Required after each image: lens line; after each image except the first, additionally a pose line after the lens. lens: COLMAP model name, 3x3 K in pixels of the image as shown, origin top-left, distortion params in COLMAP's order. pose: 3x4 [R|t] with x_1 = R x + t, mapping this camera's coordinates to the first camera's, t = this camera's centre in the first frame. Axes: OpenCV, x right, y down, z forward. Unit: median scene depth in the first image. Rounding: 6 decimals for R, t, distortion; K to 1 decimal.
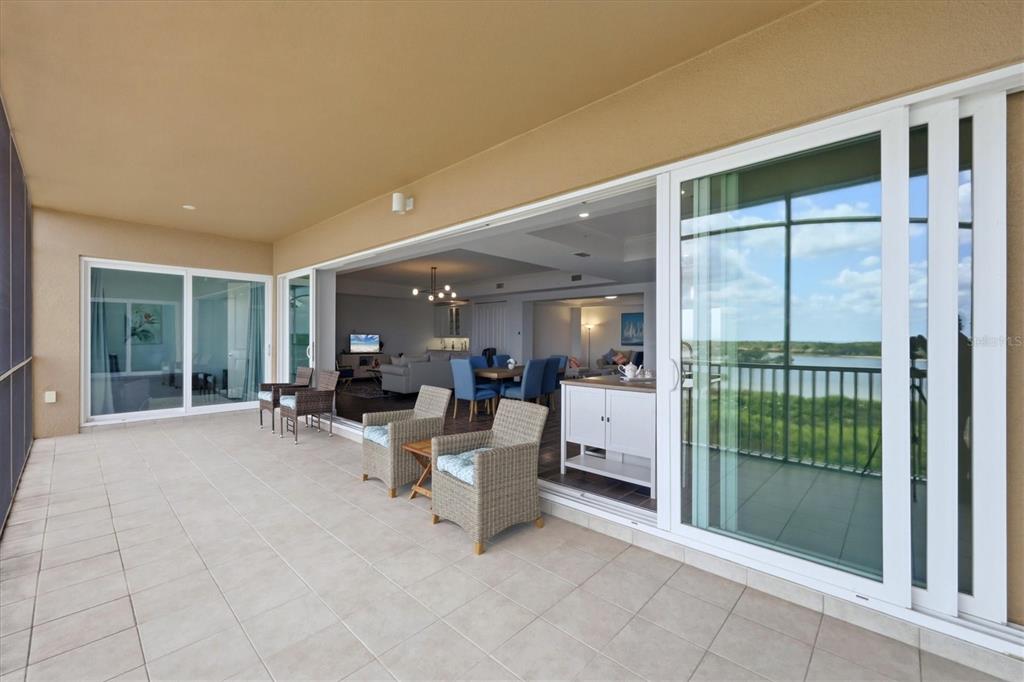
lens RADIAL K [[417.0, 0, 512.0], [0, 417.0, 341.0], [0, 0, 1]] dist [0.001142, 0.000180]
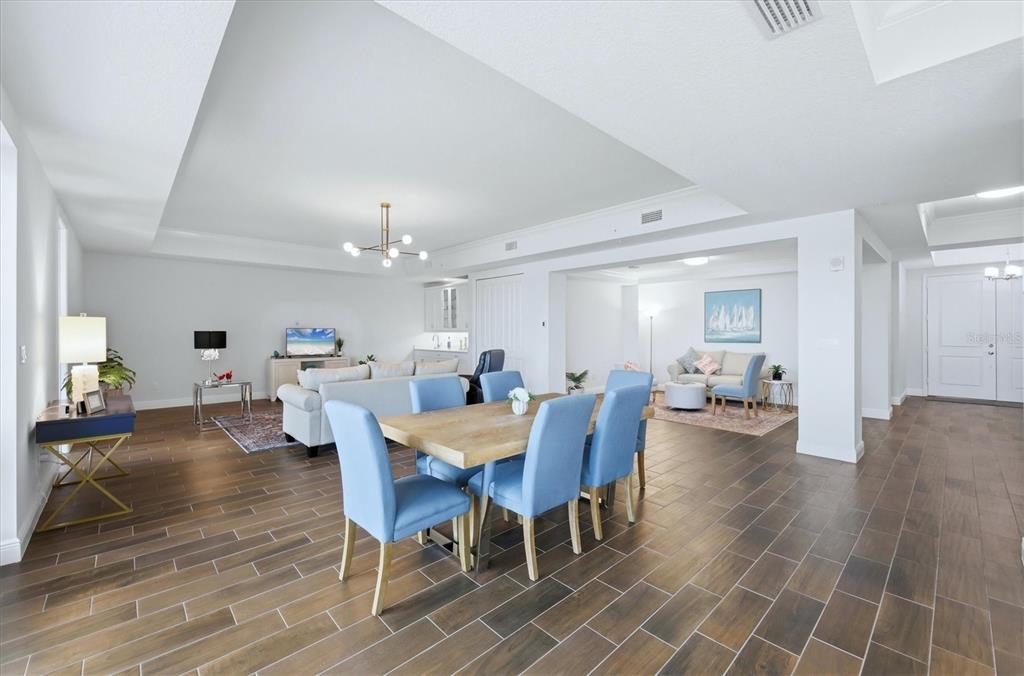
lens RADIAL K [[417.0, 0, 512.0], [0, 417.0, 338.0], [0, 0, 1]] dist [0.001142, 0.000180]
pose [[0.997821, -0.005787, -0.065727, 0.009608], [0.006446, 0.999931, 0.009831, -0.004339], [0.065666, -0.010234, 0.997789, 0.344399]]
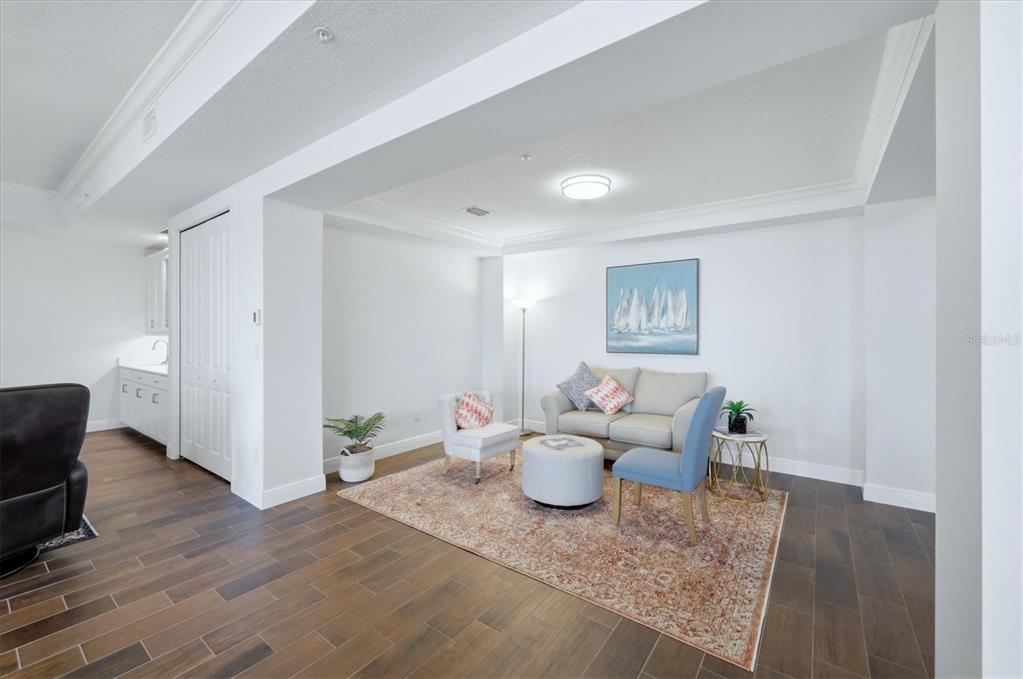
lens RADIAL K [[416.6, 0, 511.5], [0, 416.6, 339.5], [0, 0, 1]] dist [0.001142, 0.000180]
pose [[0.994156, -0.007220, 0.107709, 0.137509], [0.006376, 0.999946, 0.008179, -0.005143], [-0.107762, -0.007444, 0.994149, 0.640843]]
